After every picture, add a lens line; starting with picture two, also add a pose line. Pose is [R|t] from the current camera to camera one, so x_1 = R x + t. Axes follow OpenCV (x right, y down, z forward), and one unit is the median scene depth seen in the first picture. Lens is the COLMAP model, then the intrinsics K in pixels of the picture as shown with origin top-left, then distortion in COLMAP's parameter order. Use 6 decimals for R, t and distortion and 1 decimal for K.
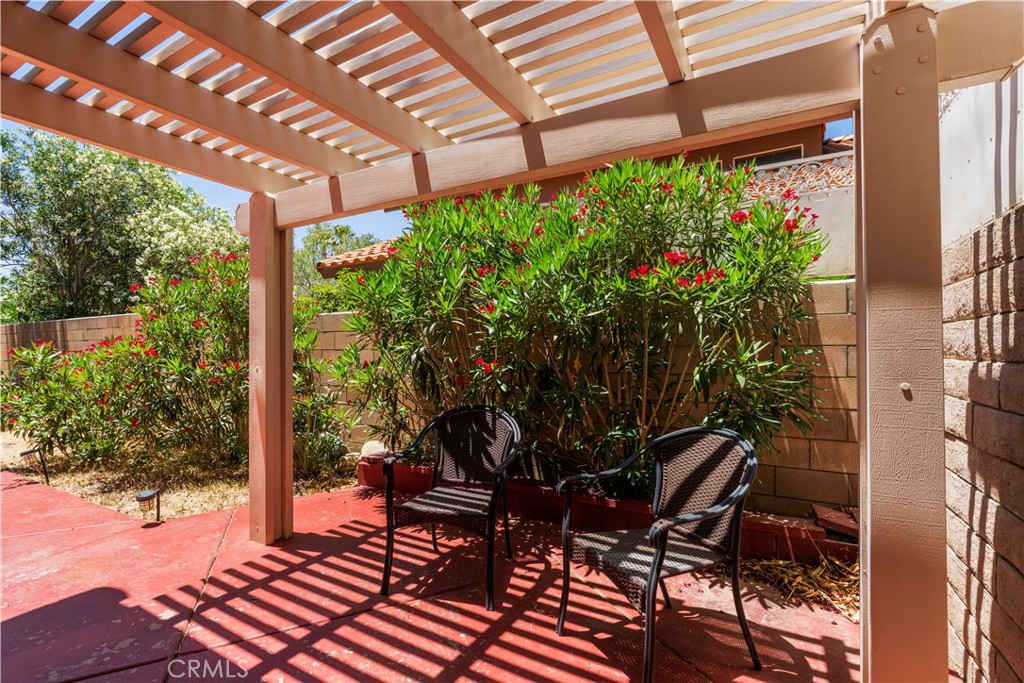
lens RADIAL K [[461.3, 0, 507.8], [0, 461.3, 340.3], [0, 0, 1]] dist [-0.000017, 0.000030]
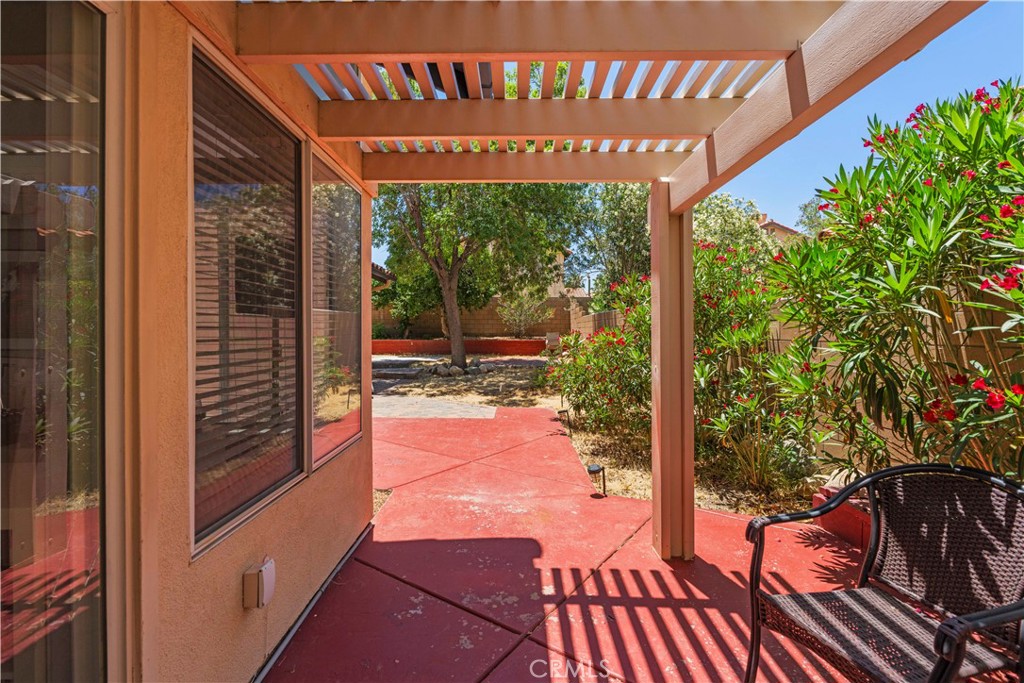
lens RADIAL K [[459.8, 0, 509.2], [0, 459.8, 330.6], [0, 0, 1]] dist [-0.000231, -0.006186]
pose [[0.487908, 0.002464, -0.872892, 0.140264], [0.020536, 0.999687, 0.014300, -0.037552], [0.872654, -0.024903, 0.487704, 0.304890]]
